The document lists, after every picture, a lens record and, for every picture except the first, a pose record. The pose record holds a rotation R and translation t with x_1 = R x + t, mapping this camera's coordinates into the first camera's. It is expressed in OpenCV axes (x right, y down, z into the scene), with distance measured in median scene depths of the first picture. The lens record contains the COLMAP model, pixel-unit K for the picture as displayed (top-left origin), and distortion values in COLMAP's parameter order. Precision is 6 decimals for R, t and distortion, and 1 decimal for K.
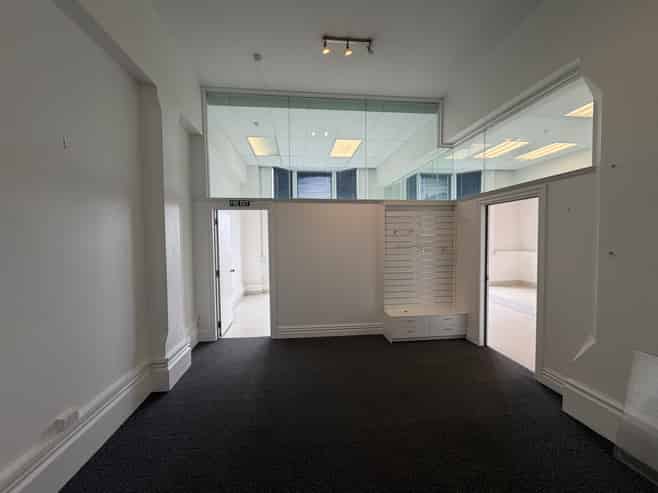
lens RADIAL K [[265.0, 0, 326.3], [0, 265.0, 249.6], [0, 0, 1]] dist [-0.002203, 0.000554]
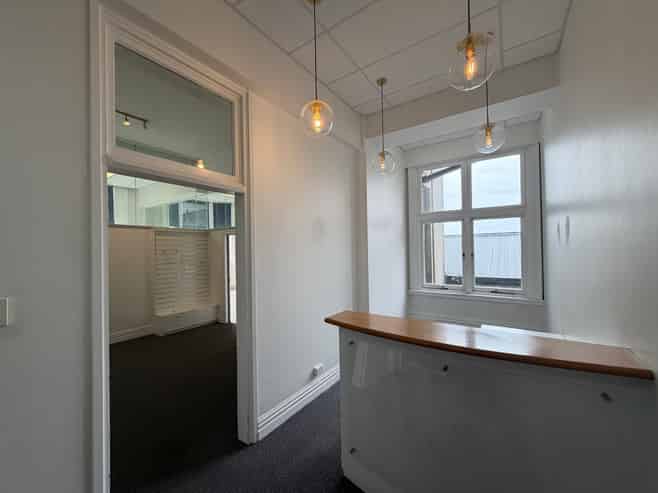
lens RADIAL K [[265.0, 0, 329.6], [0, 265.0, 251.4], [0, 0, 1]] dist [-0.002203, 0.000554]
pose [[0.657328, 0.000334, 0.753605, -0.186629], [0.041945, 0.998434, -0.037029, 0.015464], [-0.752437, 0.055950, 0.656284, -0.476220]]
